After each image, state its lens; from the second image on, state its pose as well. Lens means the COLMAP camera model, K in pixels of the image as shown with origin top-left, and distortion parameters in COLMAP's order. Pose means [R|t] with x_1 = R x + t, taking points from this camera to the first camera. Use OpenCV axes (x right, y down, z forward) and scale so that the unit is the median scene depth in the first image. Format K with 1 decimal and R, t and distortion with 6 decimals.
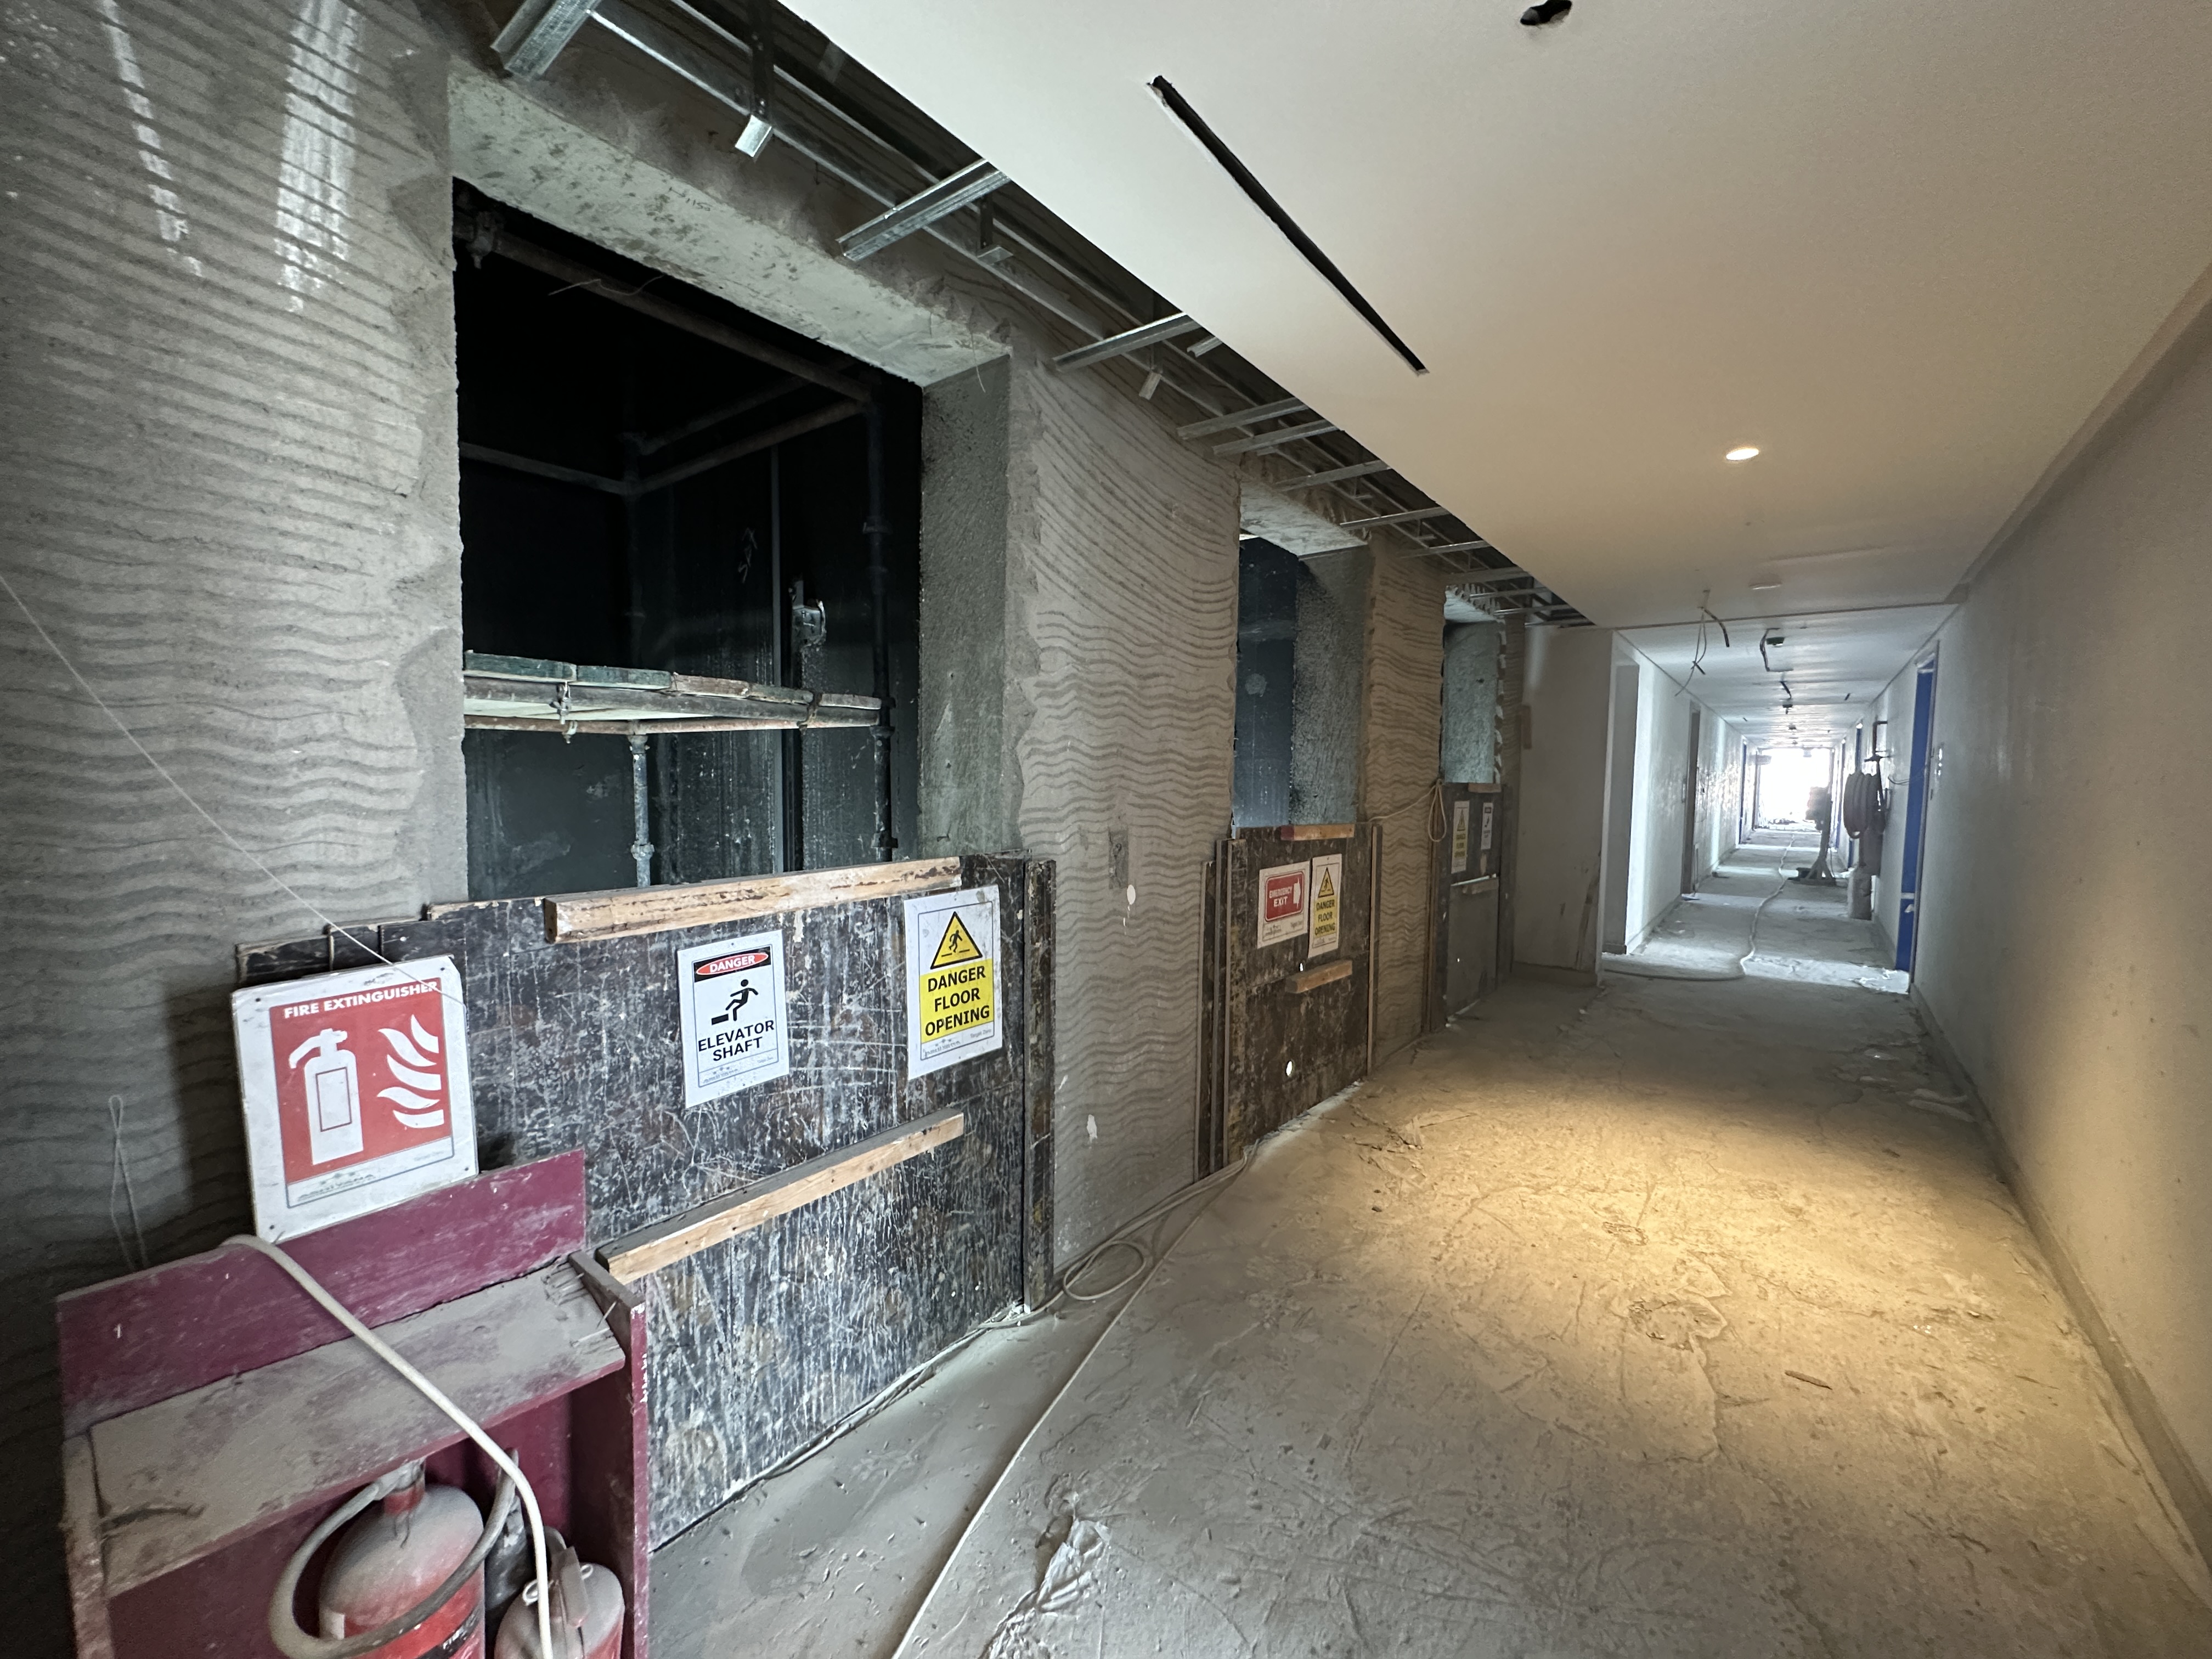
lens RADIAL K [[892.1, 0, 1107.5], [0, 892.1, 835.6], [0, 0, 1]] dist [-0.003547, 0.000422]
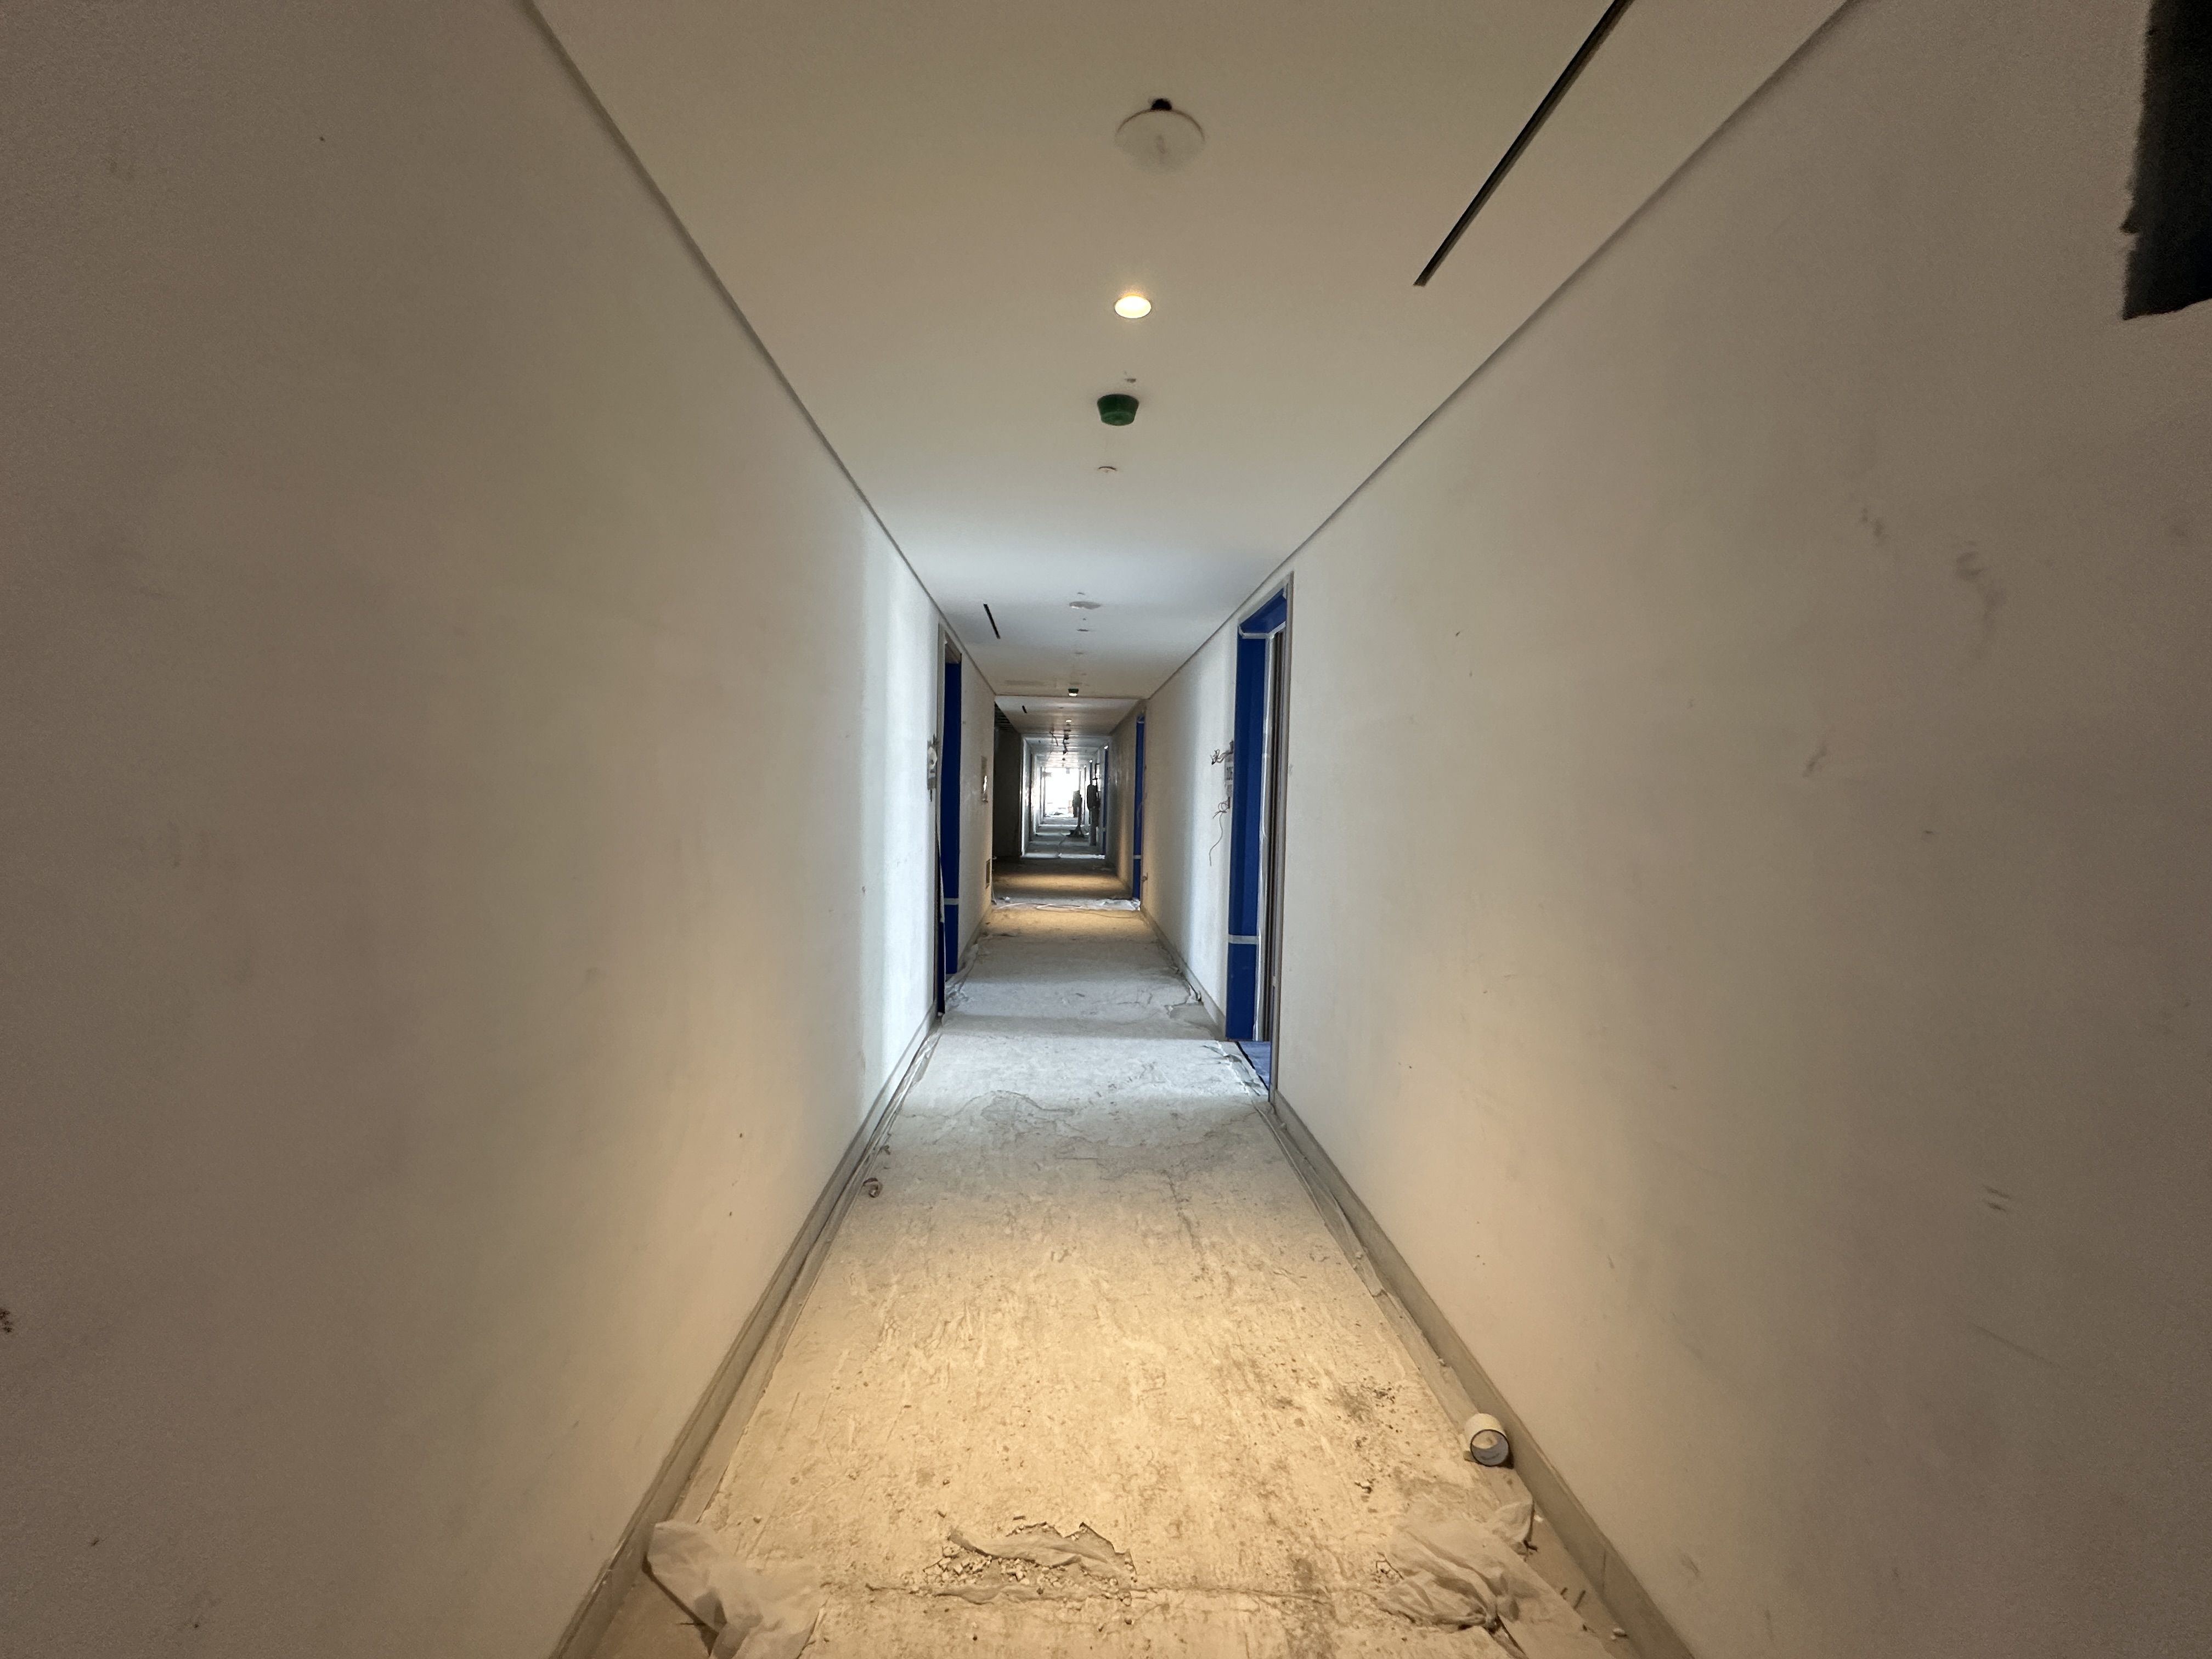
lens RADIAL K [[892.1, 0, 1103.2], [0, 892.1, 831.3], [0, 0, 1]] dist [-0.003547, 0.000422]
pose [[0.758772, -0.022565, 0.650966, -0.595186], [0.028787, 0.999585, 0.001095, 0.046245], [-0.650720, 0.017909, 0.759106, -0.721238]]
